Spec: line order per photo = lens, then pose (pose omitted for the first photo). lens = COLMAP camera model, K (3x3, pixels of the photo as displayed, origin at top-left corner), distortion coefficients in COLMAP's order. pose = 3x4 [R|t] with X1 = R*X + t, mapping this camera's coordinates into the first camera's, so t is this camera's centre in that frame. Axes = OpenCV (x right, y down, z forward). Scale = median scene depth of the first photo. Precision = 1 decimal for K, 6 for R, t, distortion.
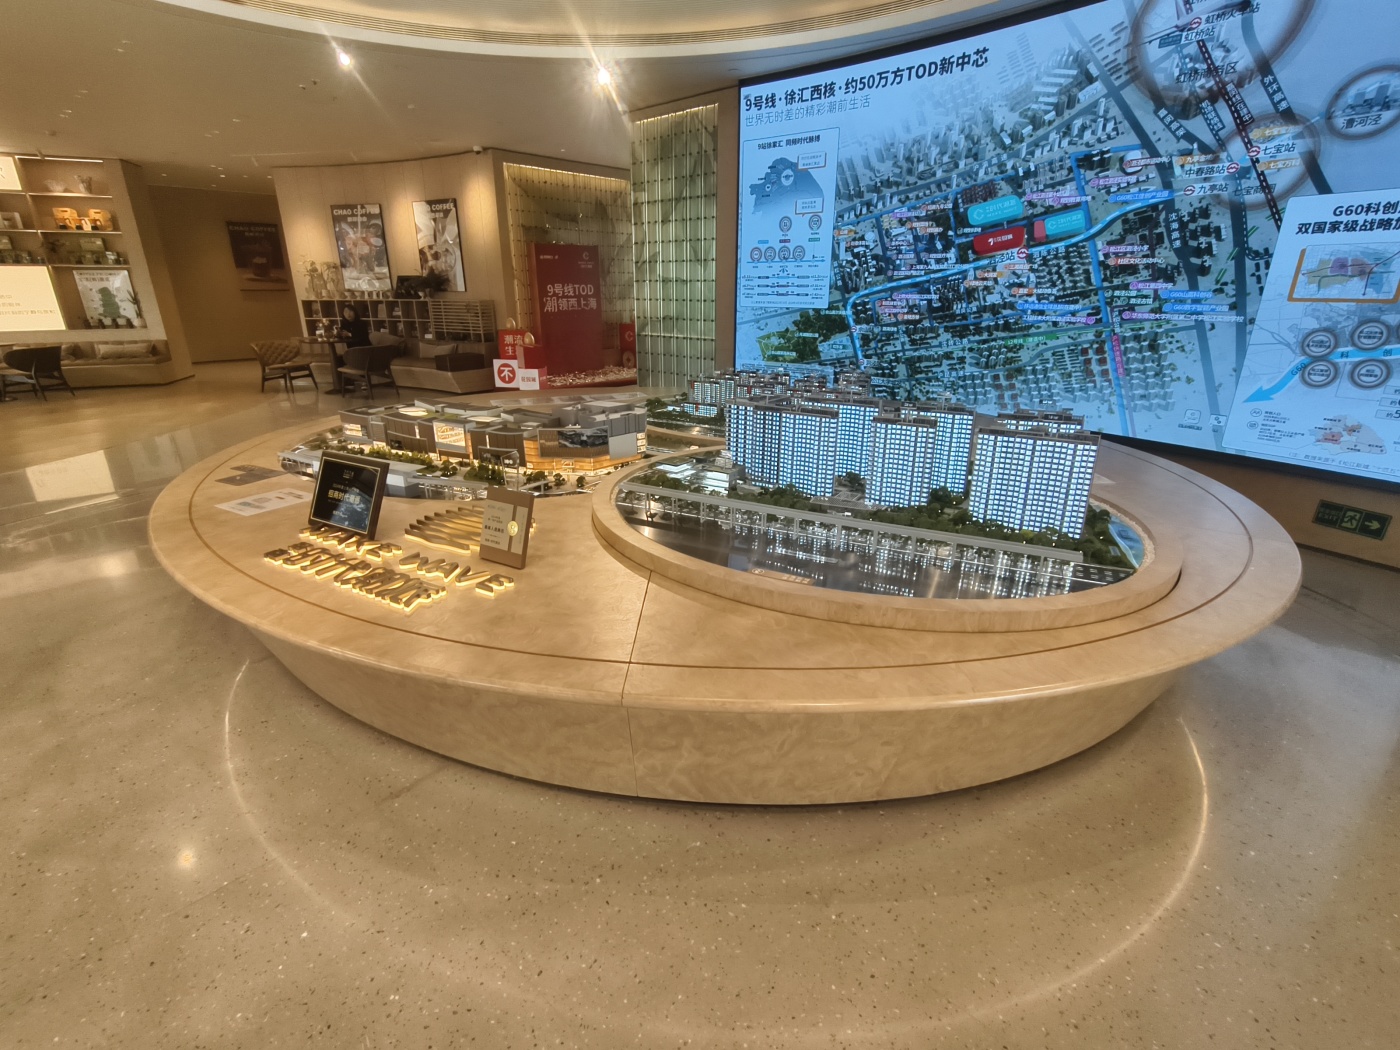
lens RADIAL K [[666.2, 0, 691.2], [0, 666.2, 528.9], [0, 0, 1]] dist [-0.016679, 0.004652]
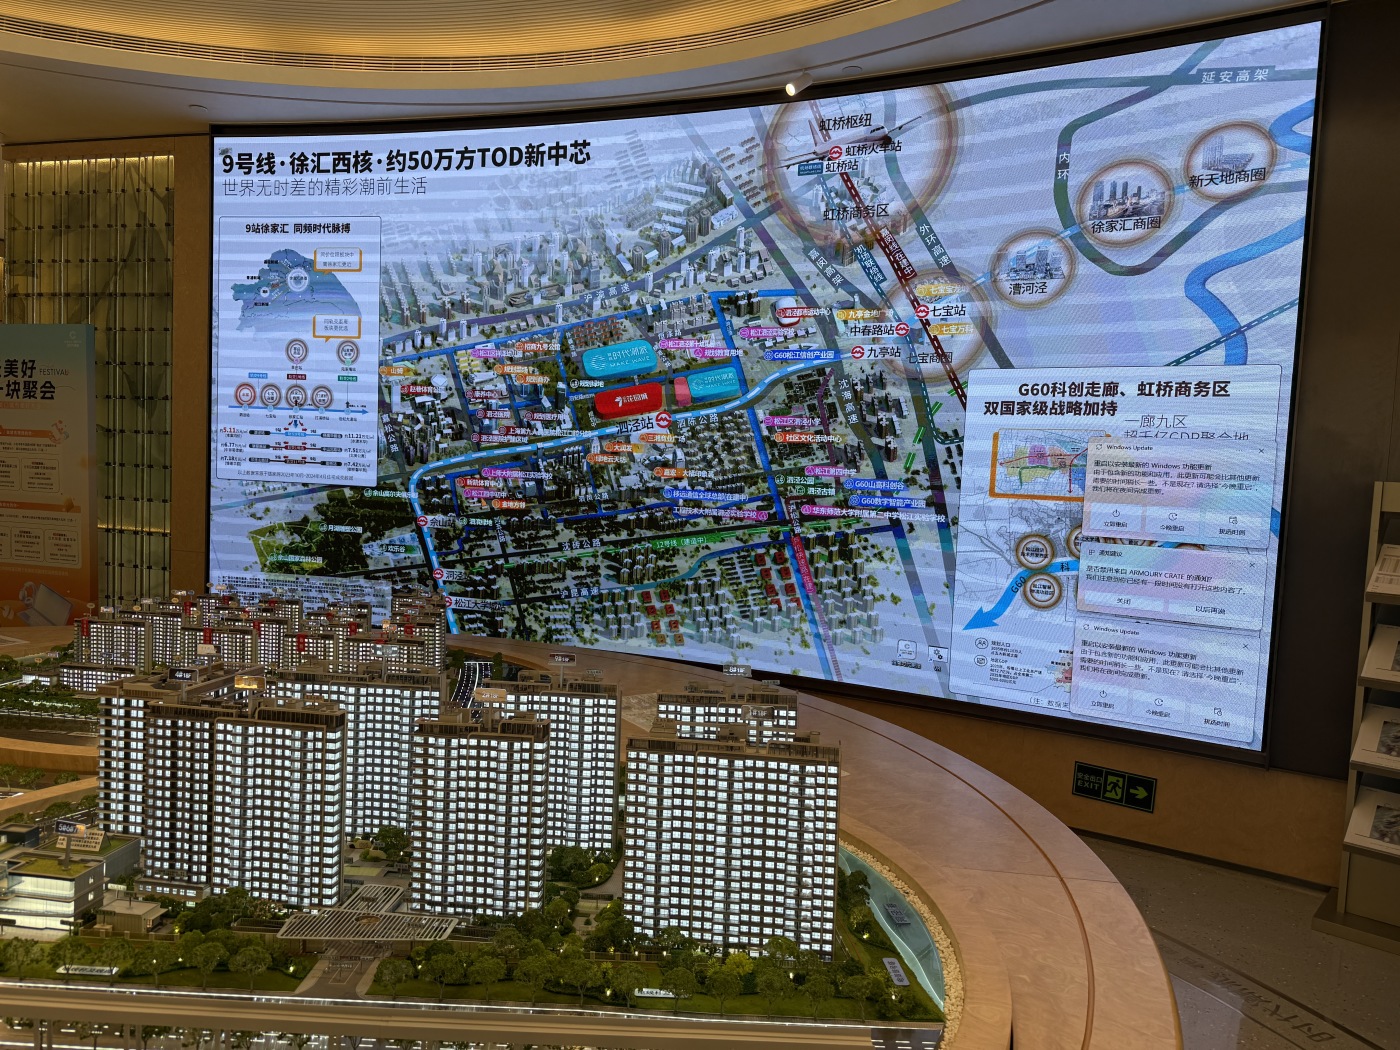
lens RADIAL K [[976.3, 0, 692.9], [0, 976.3, 535.2], [0, 0, 1]] dist [0.087151, -0.081453]
pose [[0.890531, 0.006214, 0.454880, 0.071932], [0.113340, 0.965346, -0.235076, -0.062801], [-0.440578, 0.260899, 0.858966, 0.156264]]
